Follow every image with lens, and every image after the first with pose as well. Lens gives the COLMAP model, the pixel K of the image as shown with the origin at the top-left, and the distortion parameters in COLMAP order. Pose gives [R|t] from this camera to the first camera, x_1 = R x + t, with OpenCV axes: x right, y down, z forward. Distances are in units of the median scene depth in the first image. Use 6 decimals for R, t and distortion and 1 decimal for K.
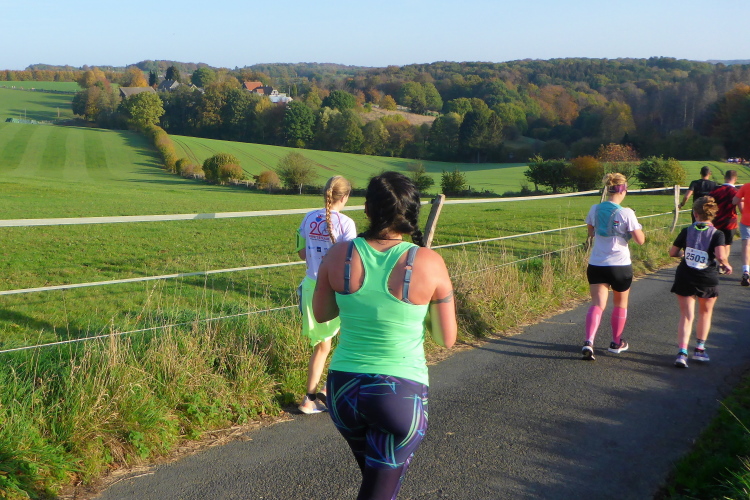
lens RADIAL K [[581.5, 0, 375.0], [0, 581.5, 250.0], [0, 0, 1]] dist [-0.004527, -0.000460]
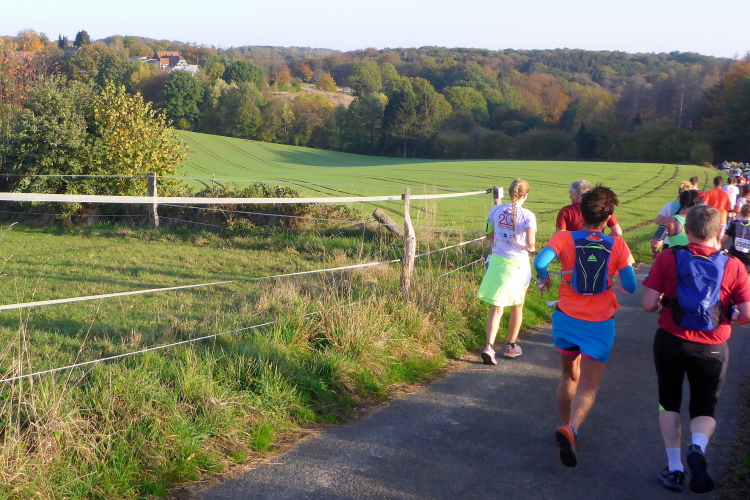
lens RADIAL K [[604.8, 0, 375.0], [0, 604.8, 250.0], [0, 0, 1]] dist [0.003787, -0.005009]
pose [[0.998735, 0.045080, -0.022284, 0.140791], [-0.045112, 0.998981, -0.000930, -0.020902], [0.022219, 0.001934, 0.999751, 0.165882]]
